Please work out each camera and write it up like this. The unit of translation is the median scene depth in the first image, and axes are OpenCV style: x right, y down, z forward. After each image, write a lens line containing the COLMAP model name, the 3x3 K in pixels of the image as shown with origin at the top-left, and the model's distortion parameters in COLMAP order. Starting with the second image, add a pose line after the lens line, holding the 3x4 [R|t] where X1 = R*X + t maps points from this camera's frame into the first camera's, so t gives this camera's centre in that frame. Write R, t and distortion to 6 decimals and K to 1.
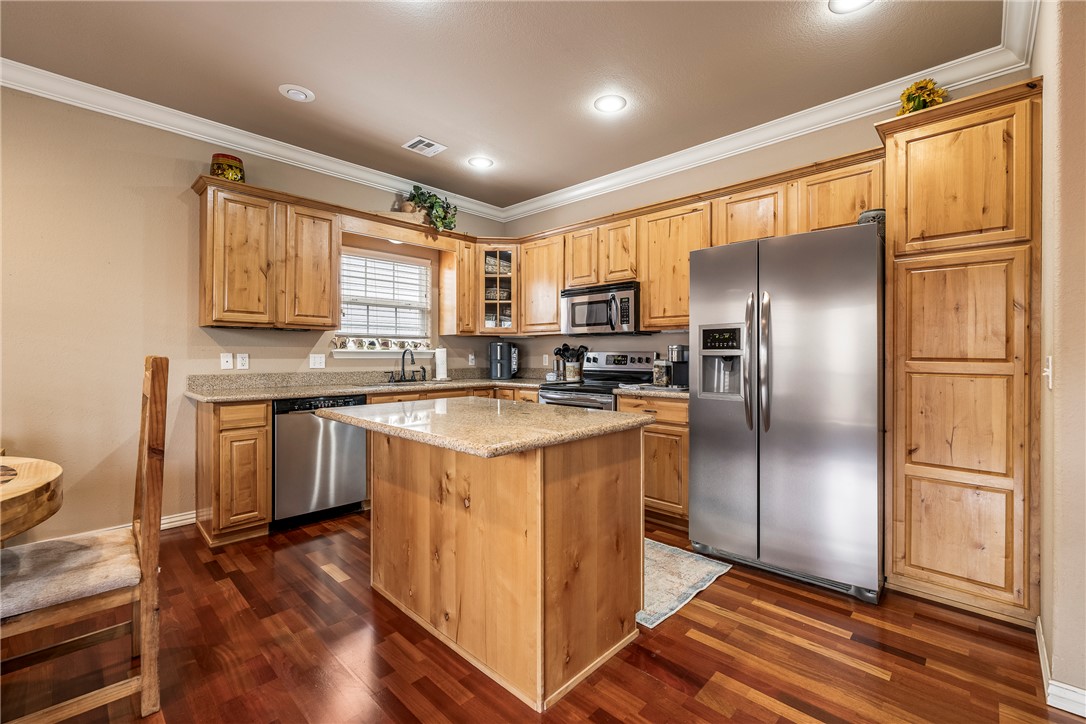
lens RADIAL K [[459.0, 0, 542.0], [0, 459.0, 354.0], [0, 0, 1]] dist [0.000061, 0.000267]
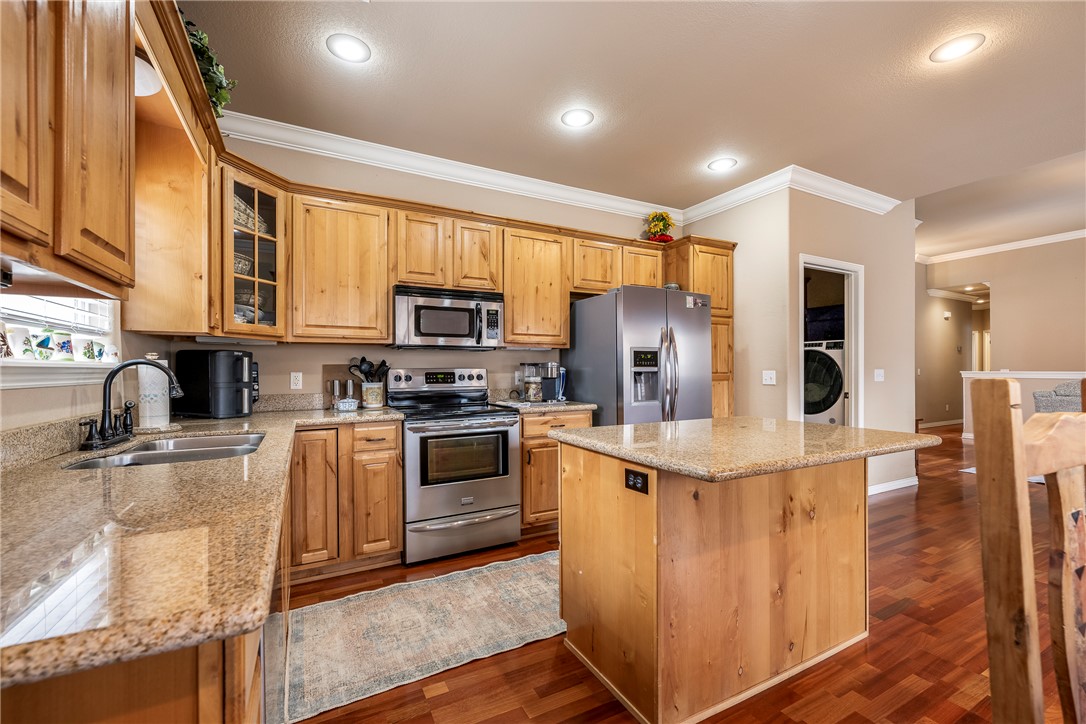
lens RADIAL K [[455.2, 0, 543.5], [0, 455.2, 372.4], [0, 0, 1]] dist [-0.000027, 0.000045]
pose [[0.310153, -0.006993, 0.950661, -0.650658], [0.002920, 0.999975, 0.006403, -0.002490], [-0.950682, 0.000790, 0.310166, 0.615461]]
